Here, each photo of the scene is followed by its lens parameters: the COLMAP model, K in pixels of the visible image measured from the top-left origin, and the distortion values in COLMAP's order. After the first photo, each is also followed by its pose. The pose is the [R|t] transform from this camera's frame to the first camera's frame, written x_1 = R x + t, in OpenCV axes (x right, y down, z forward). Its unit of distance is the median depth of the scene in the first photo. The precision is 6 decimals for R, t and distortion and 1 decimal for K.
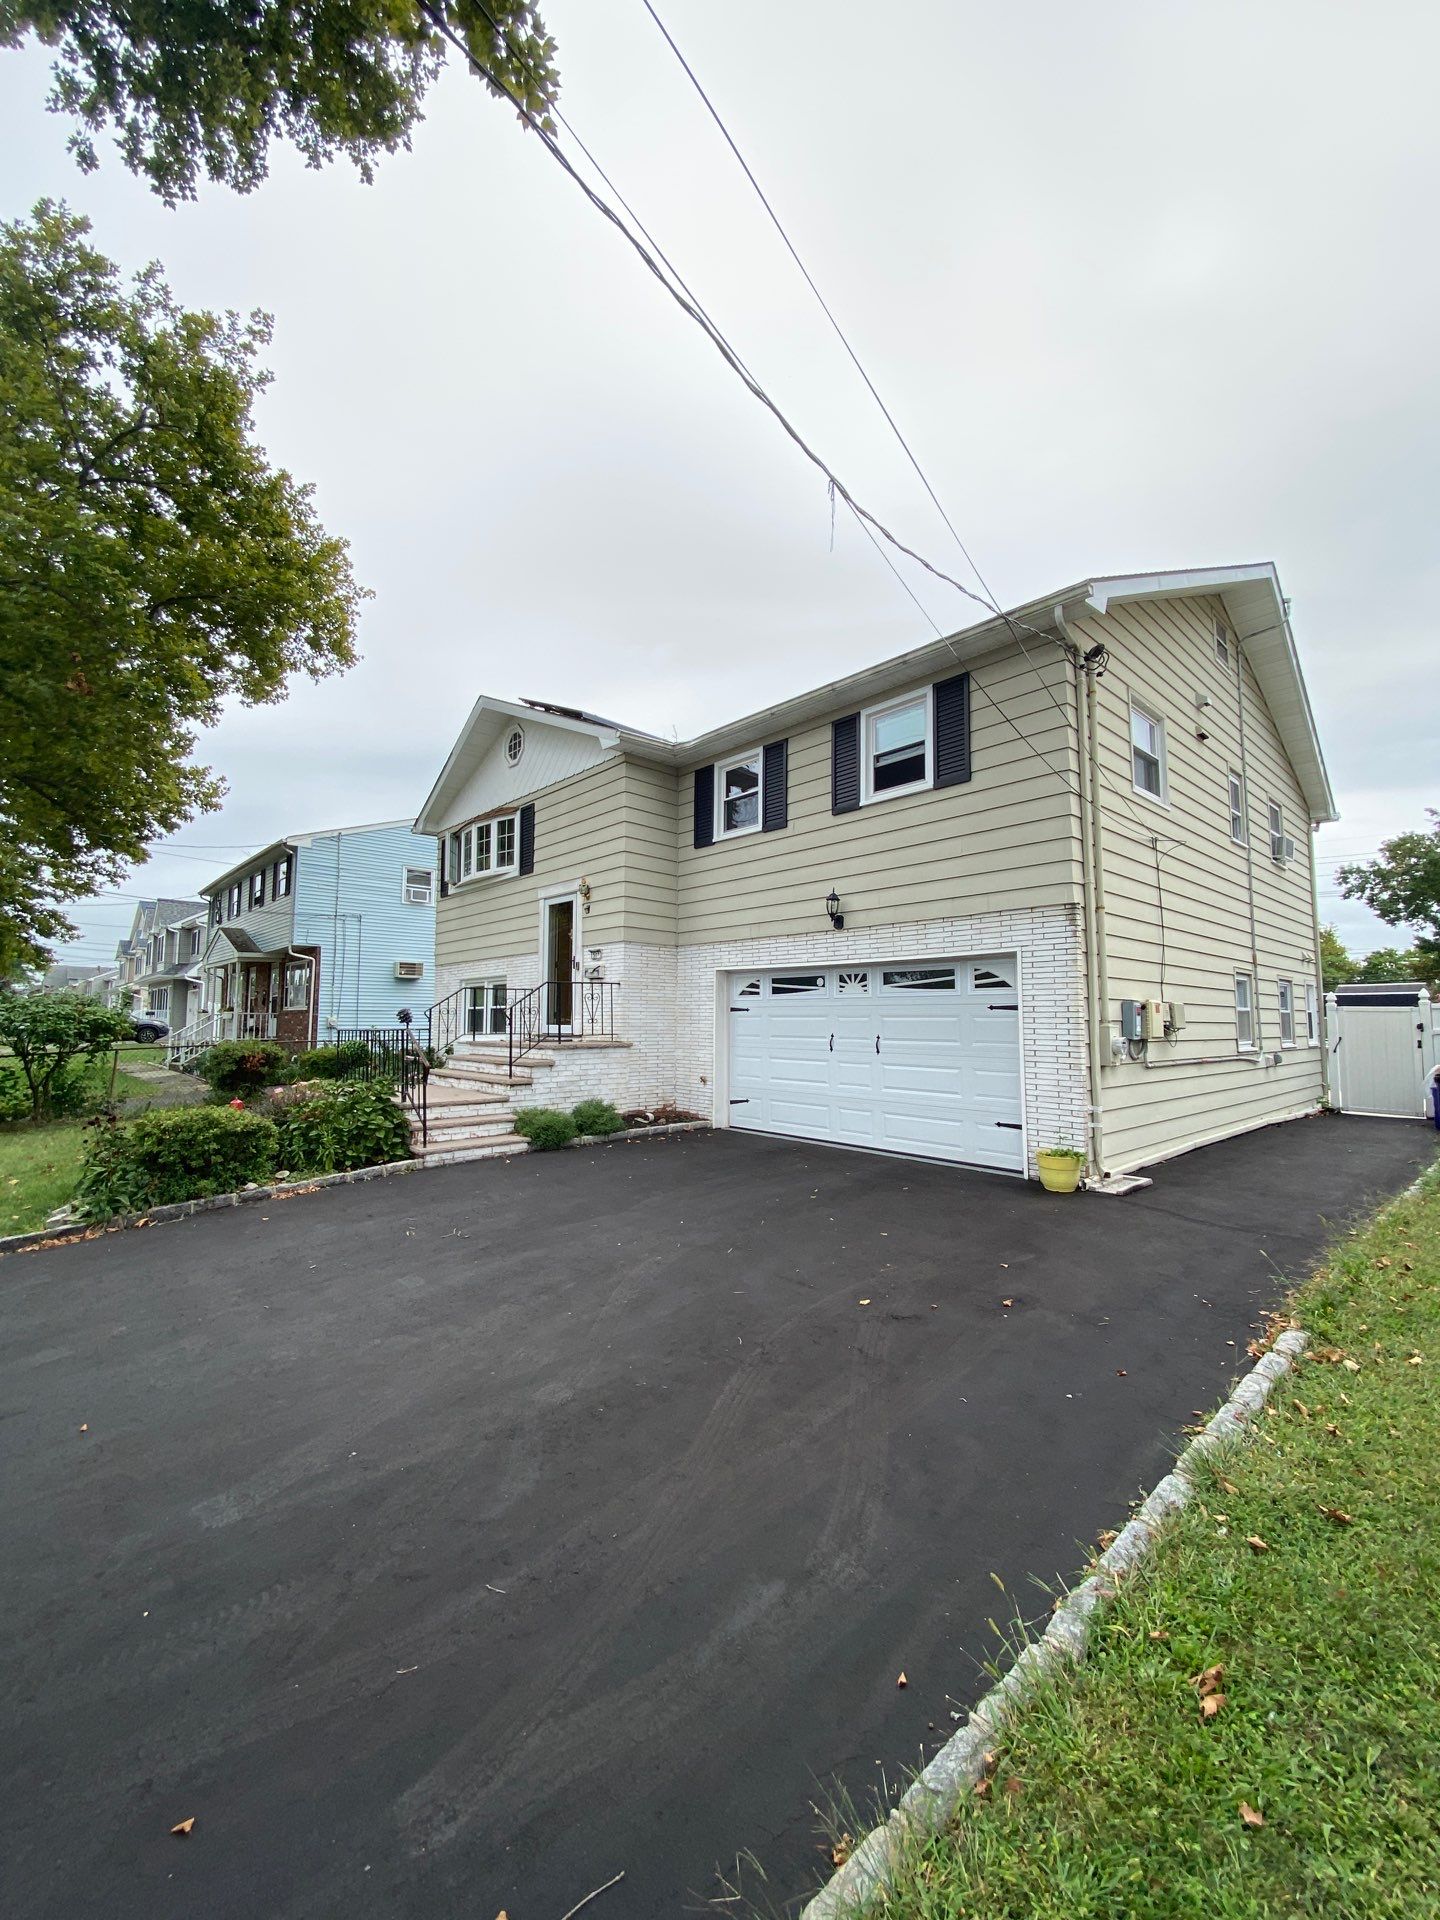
lens RADIAL K [[762.1, 0, 720.0], [0, 762.1, 960.0], [0, 0, 1]] dist [-0.001166, -0.000847]
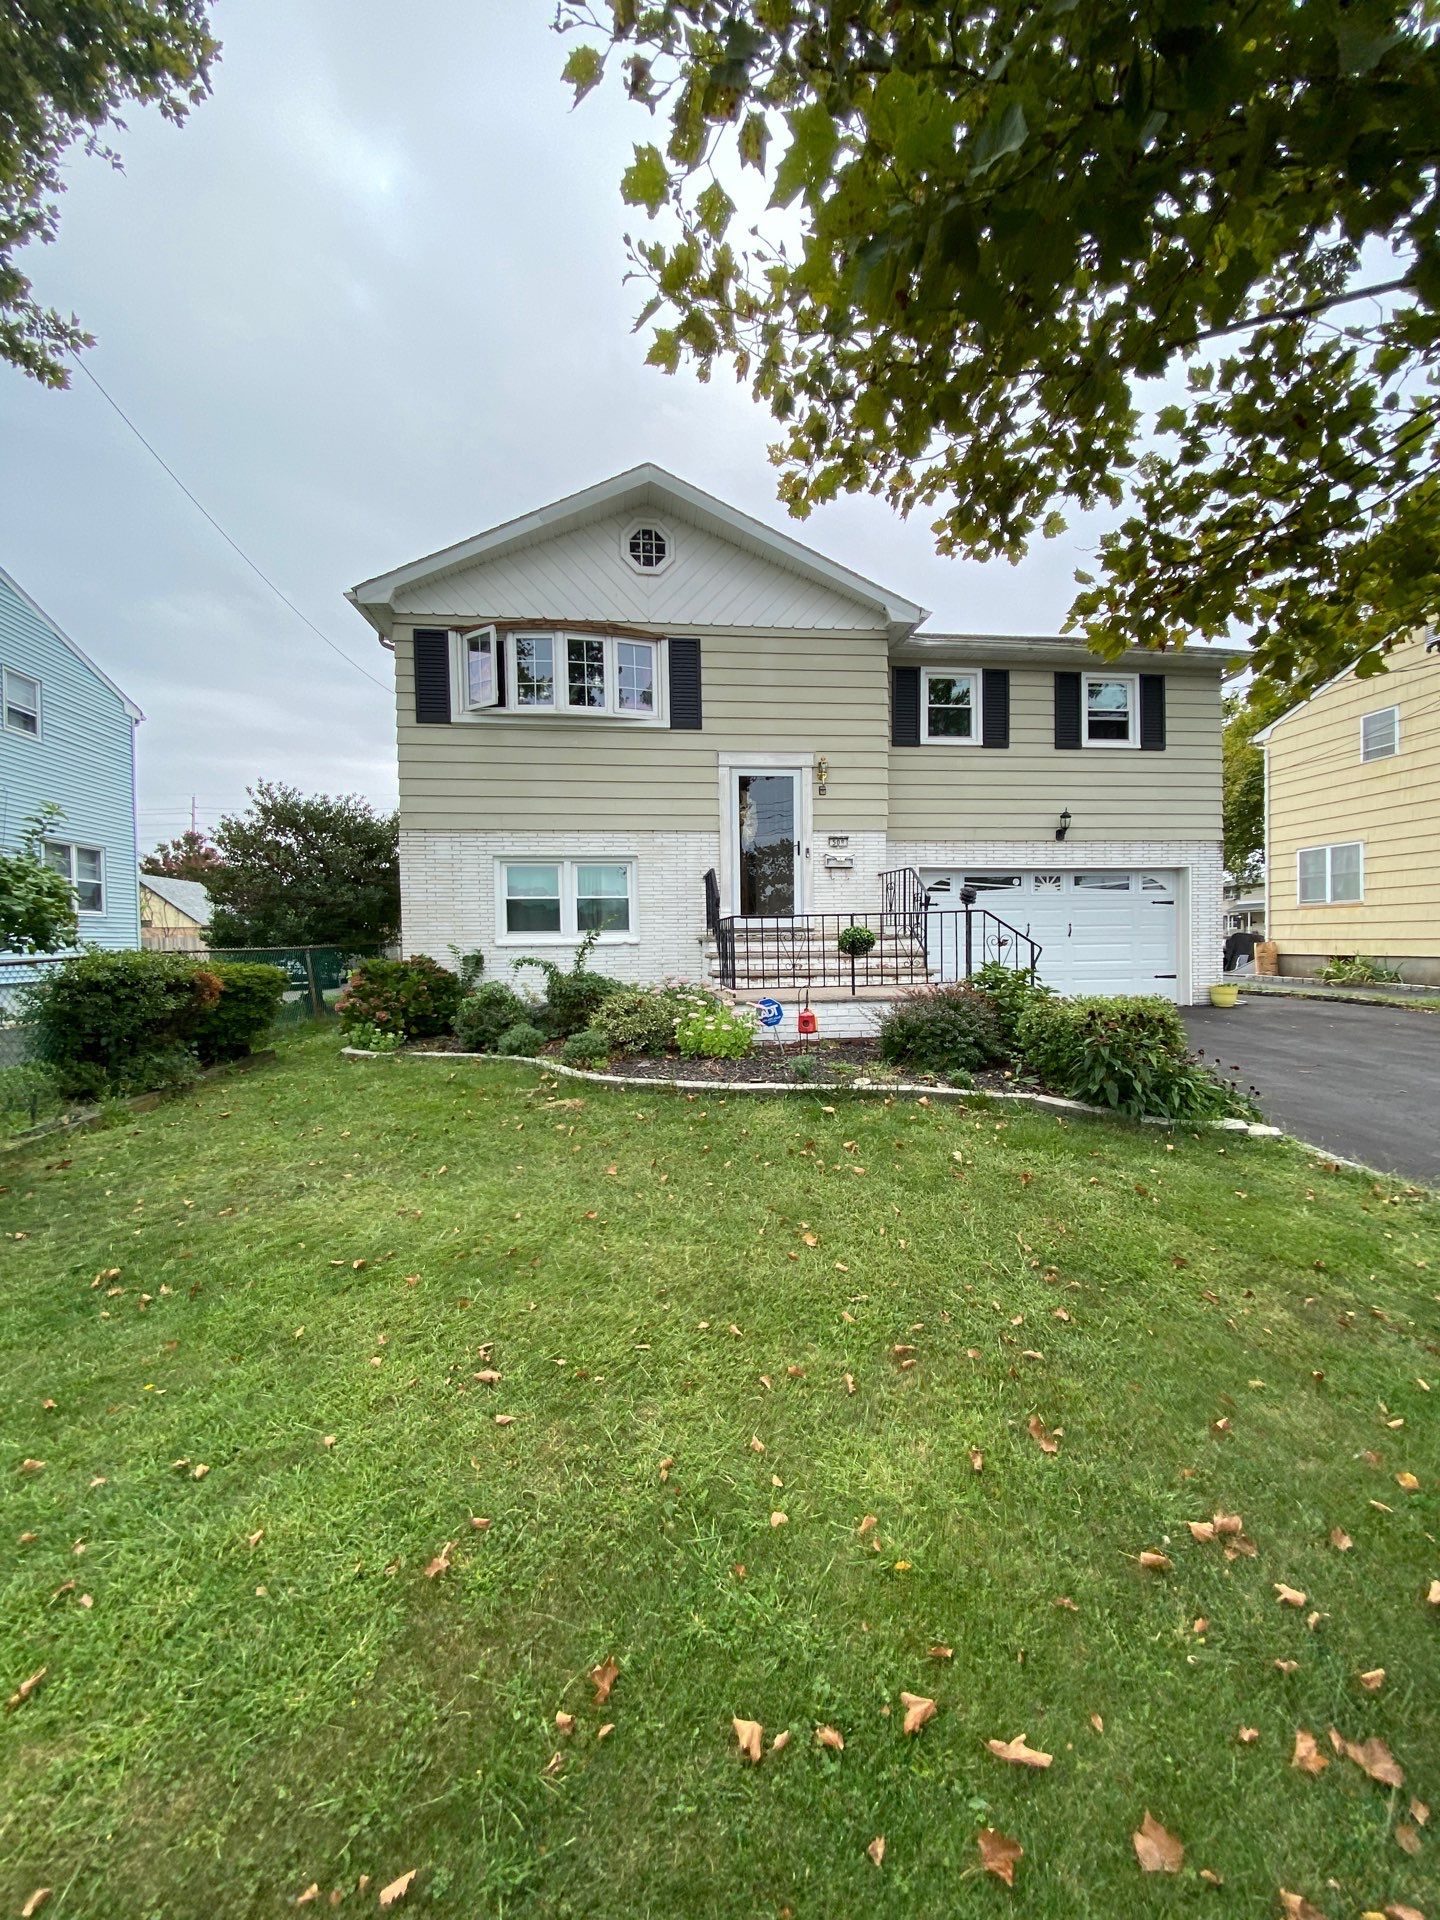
lens RADIAL K [[762.1, 0, 720.0], [0, 762.1, 960.0], [0, 0, 1]] dist [-0.001166, -0.000847]
pose [[0.594266, -0.029629, 0.803723, -1.145101], [-0.043279, 0.996695, 0.068743, 0.090845], [-0.803104, -0.075636, 0.591019, 0.644591]]
